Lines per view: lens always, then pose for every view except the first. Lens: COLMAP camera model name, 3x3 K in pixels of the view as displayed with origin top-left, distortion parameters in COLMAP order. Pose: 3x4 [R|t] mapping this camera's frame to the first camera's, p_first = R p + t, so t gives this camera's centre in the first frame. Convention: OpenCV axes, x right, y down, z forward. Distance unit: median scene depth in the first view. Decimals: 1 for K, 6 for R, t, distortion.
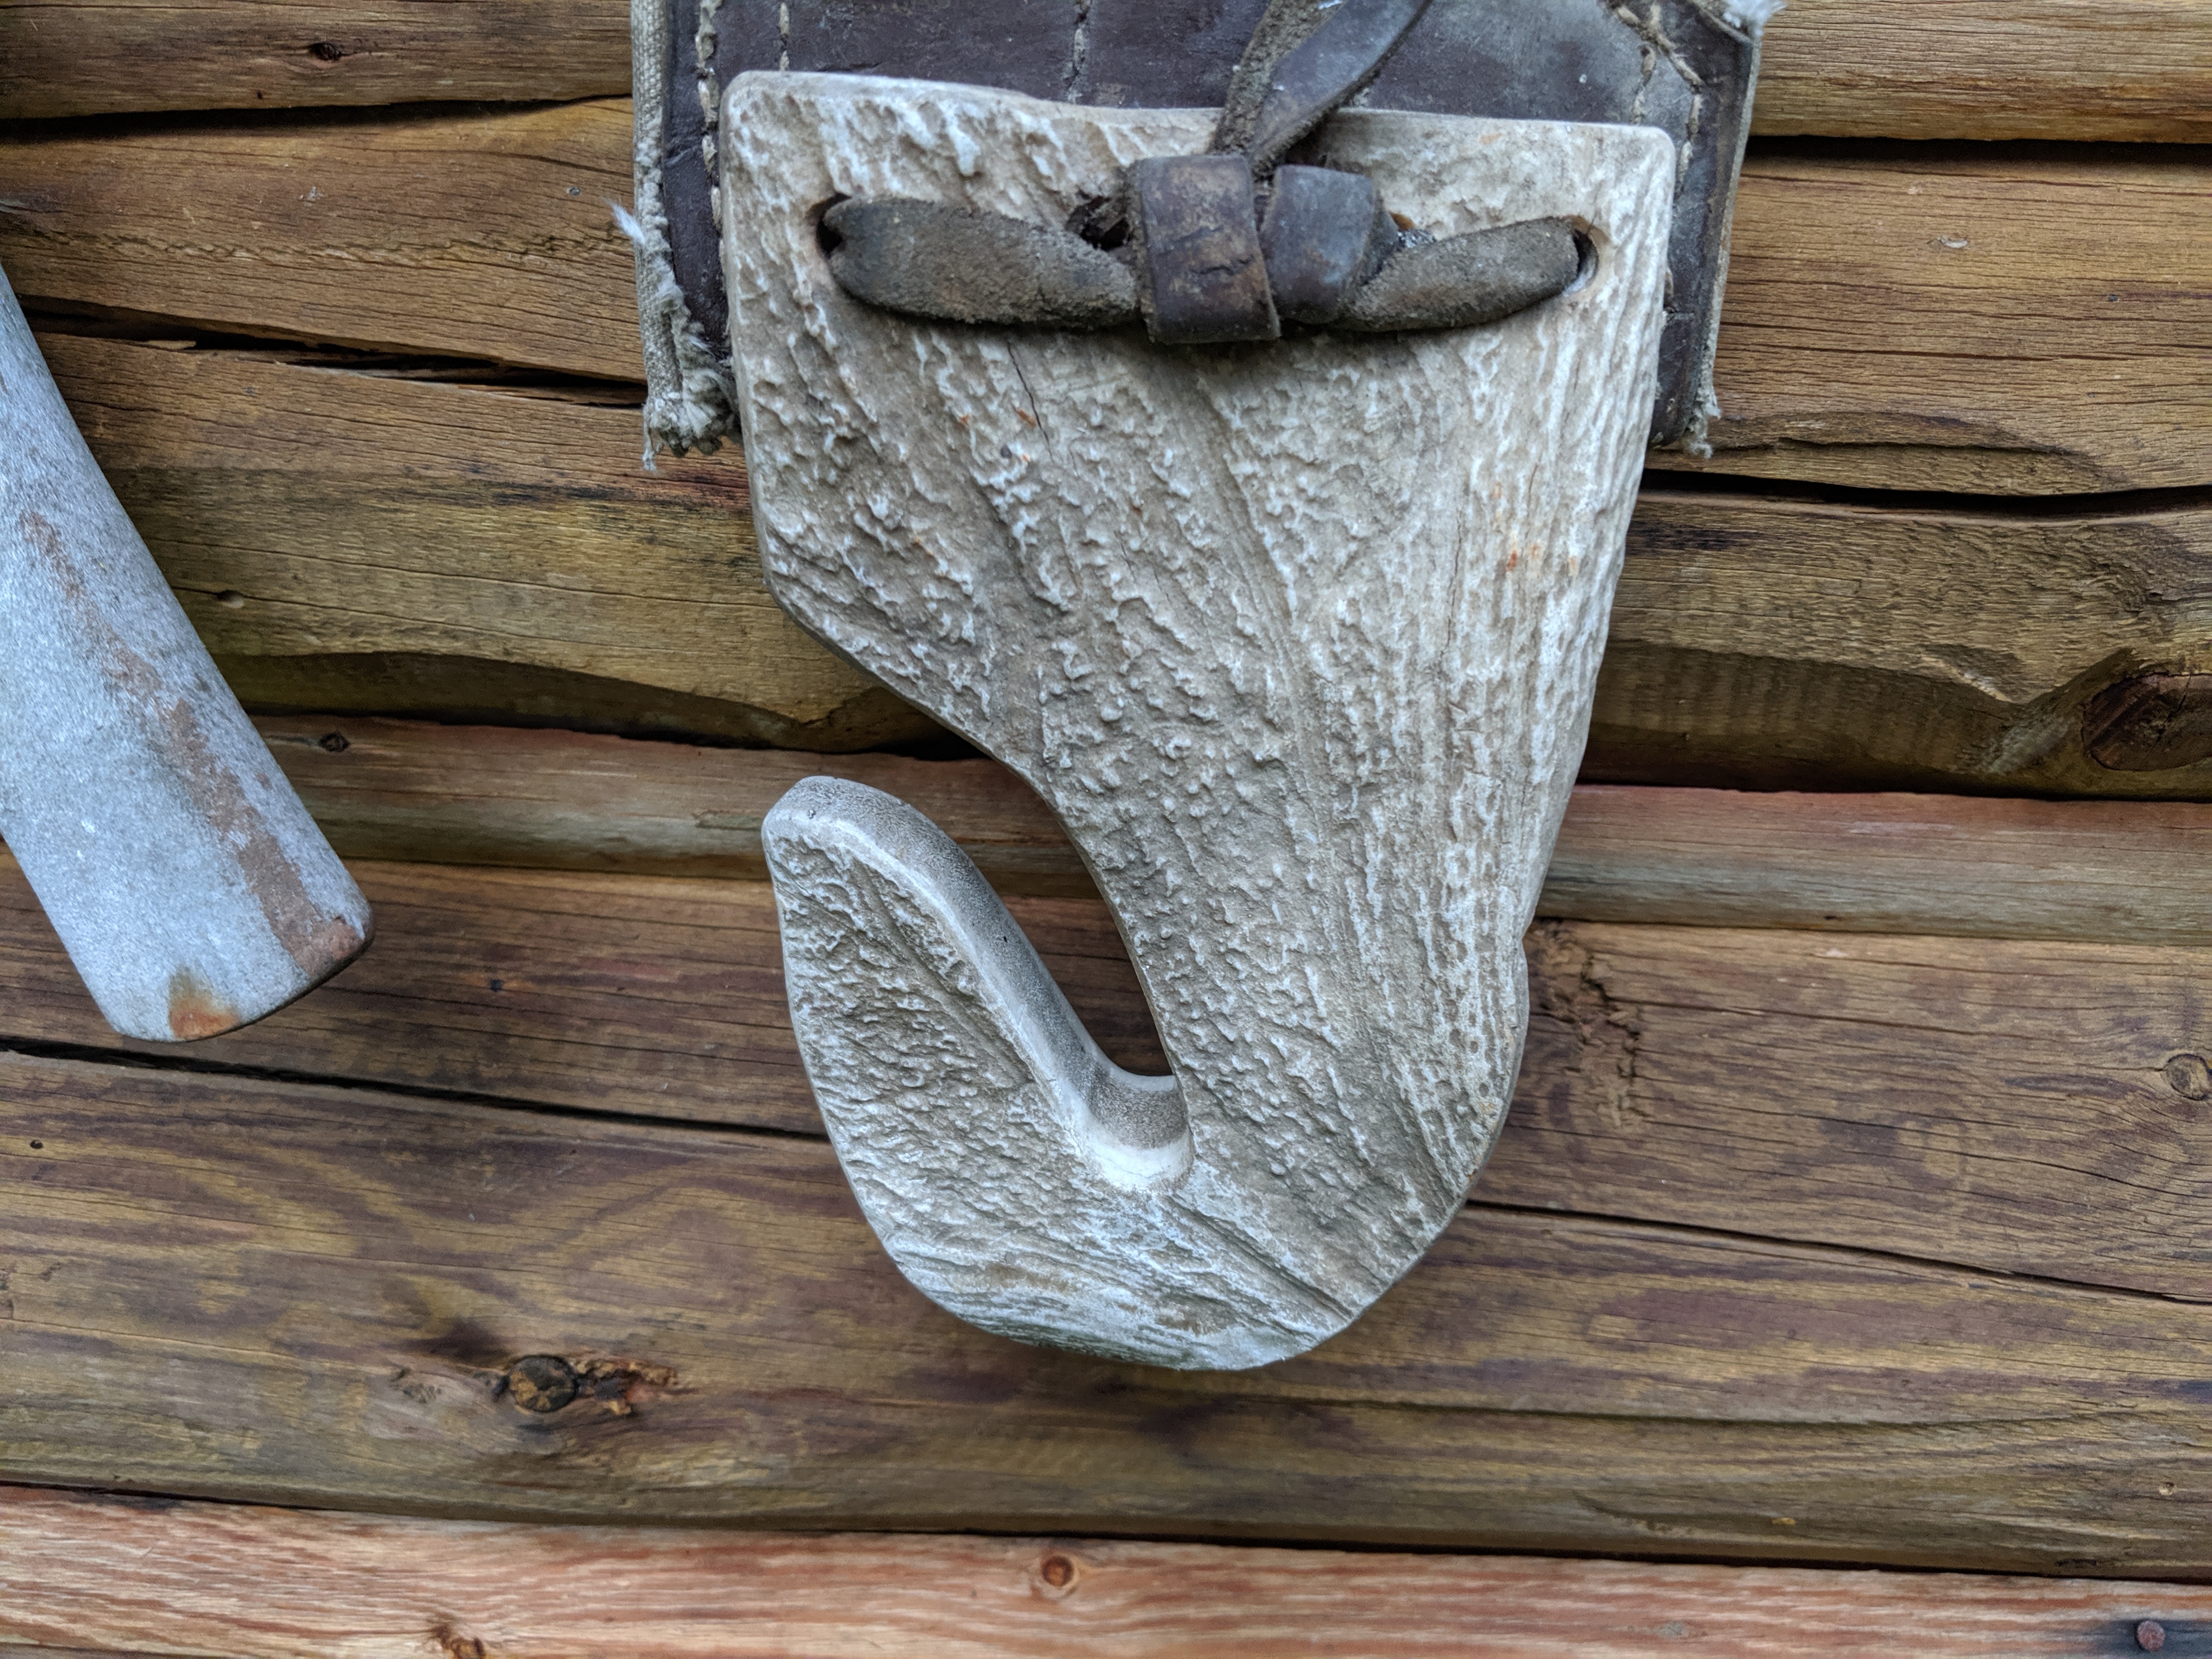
lens RADIAL K [[1721.4, 0, 1106.0], [0, 1721.4, 829.5], [0, 0, 1]] dist [0.039177, -0.095055]
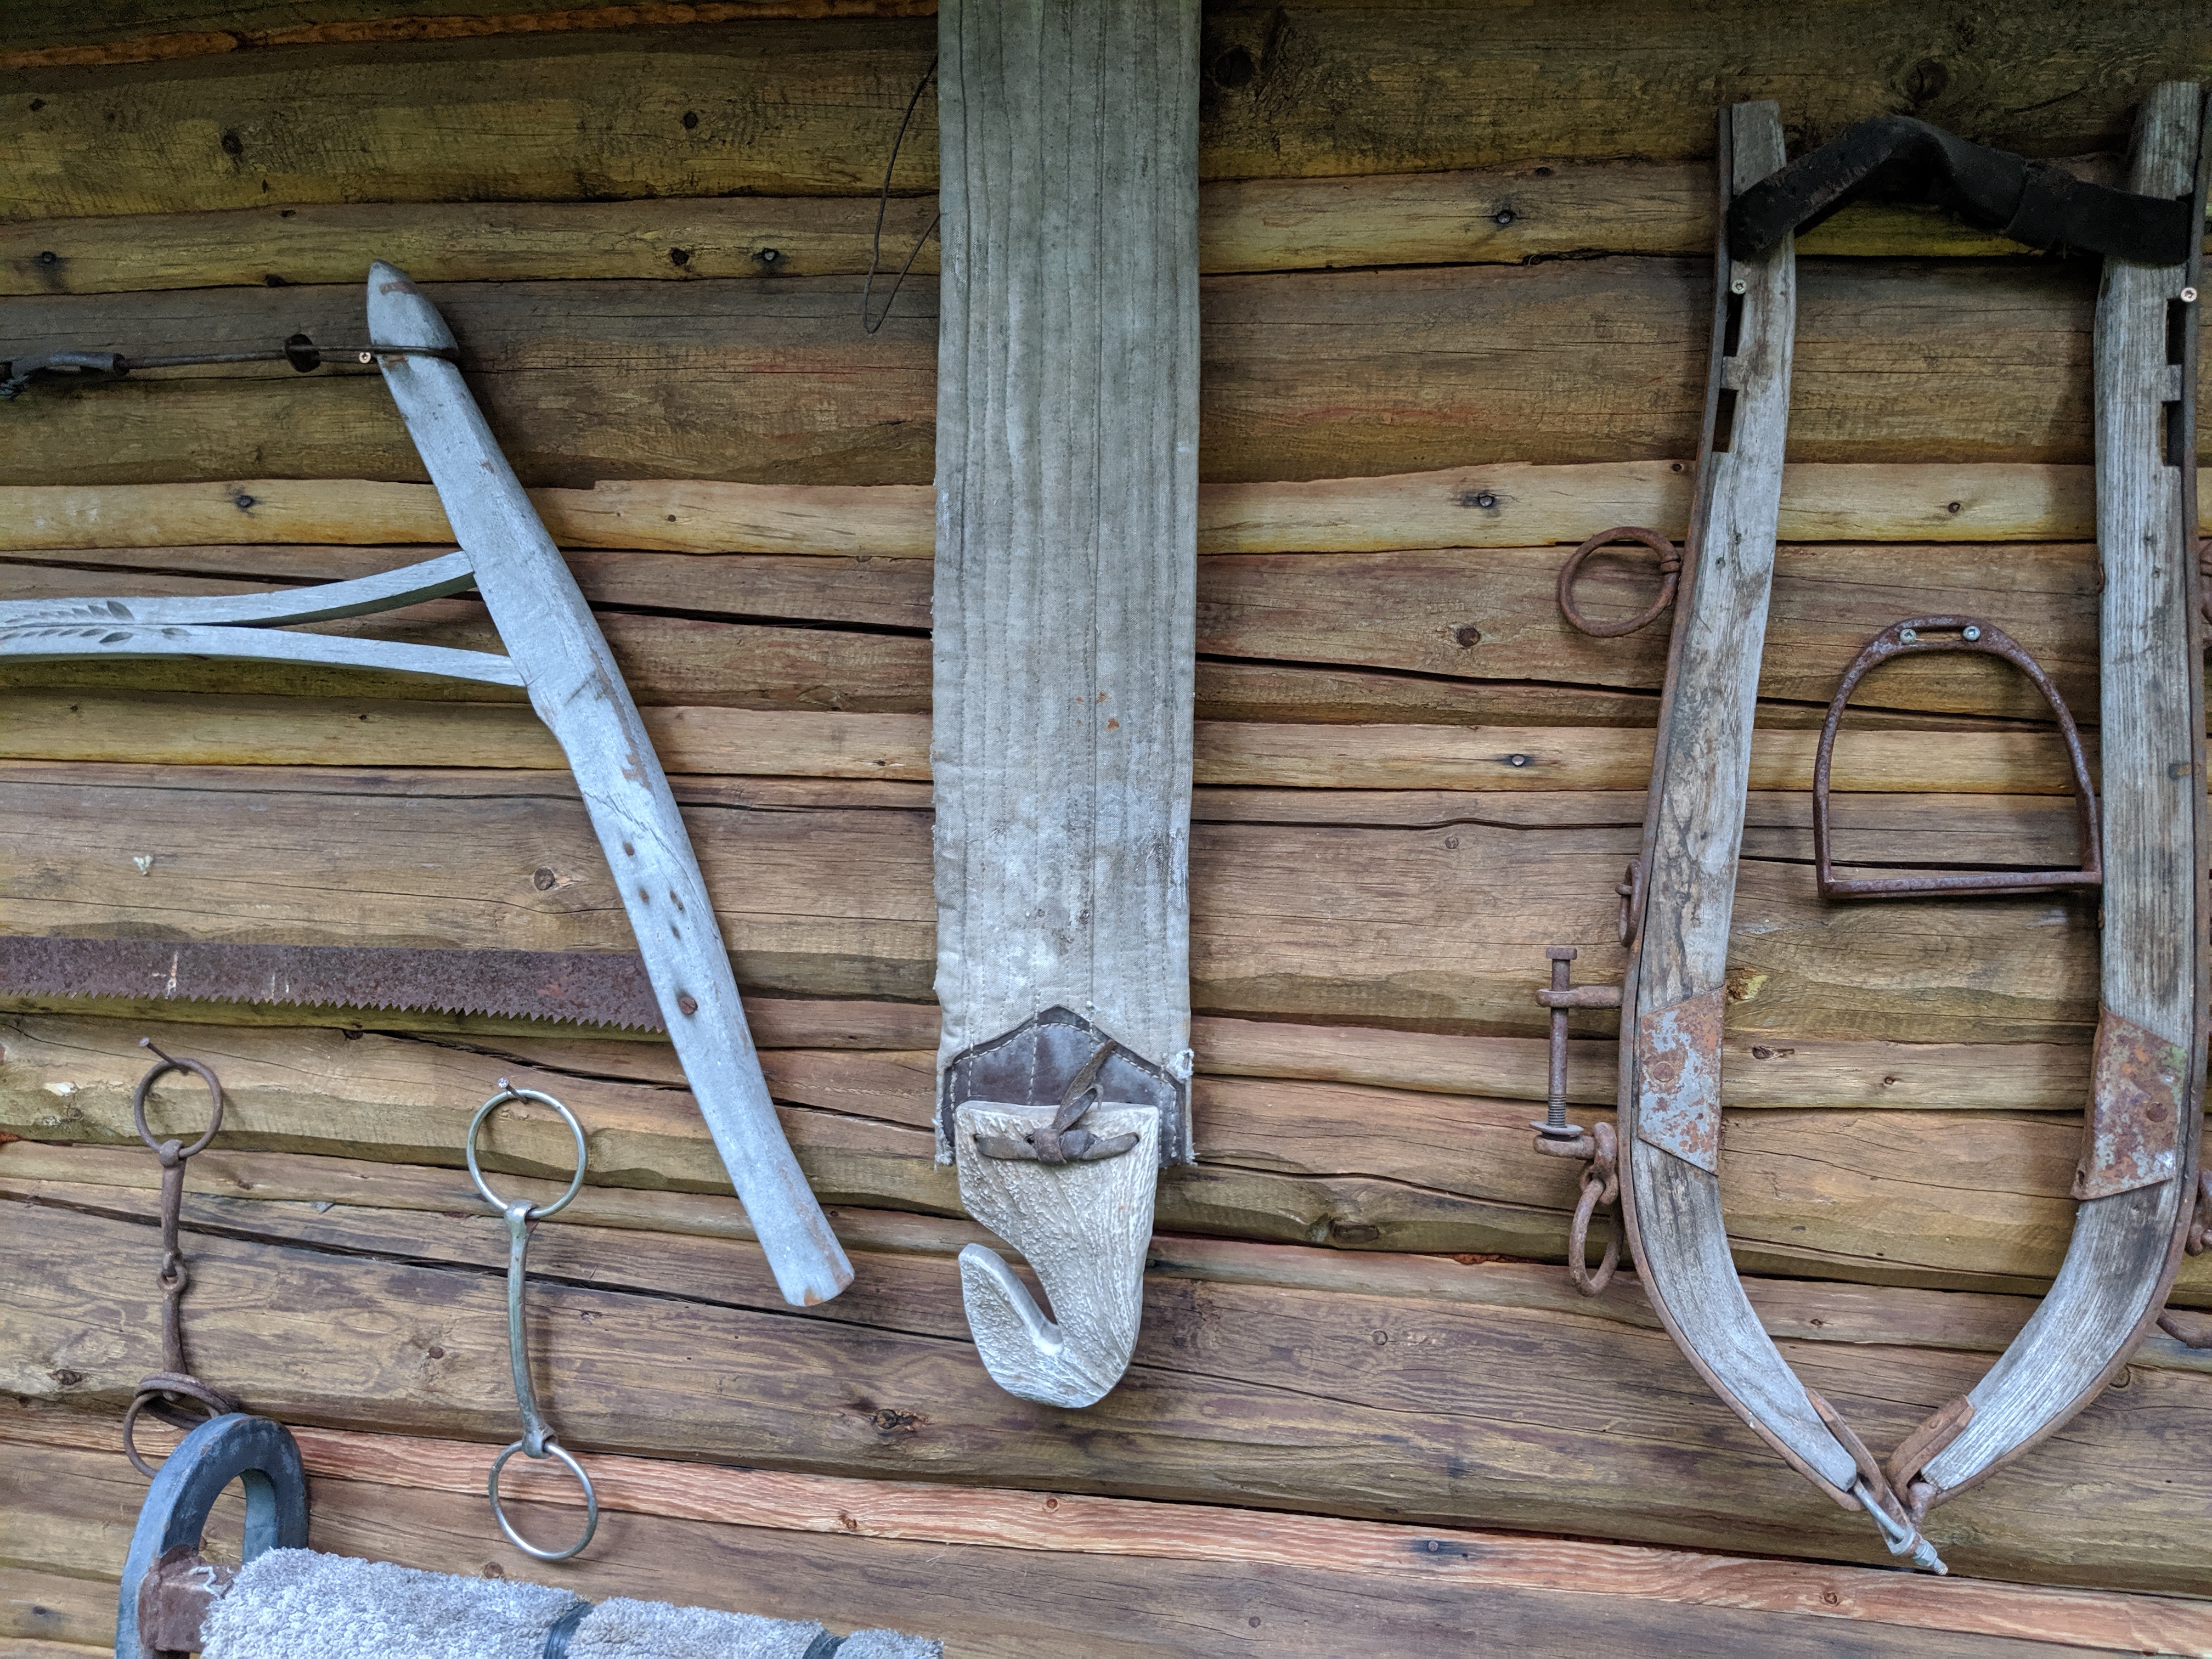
lens RADIAL K [[1713.6, 0, 1106.0], [0, 1713.6, 829.5], [0, 0, 1]] dist [0.172685, -0.585350]
pose [[0.992707, 0.000104, -0.120554, 0.501511], [-0.018002, 0.988915, -0.147386, -0.317506], [0.119203, 0.148481, 0.981705, -2.450096]]
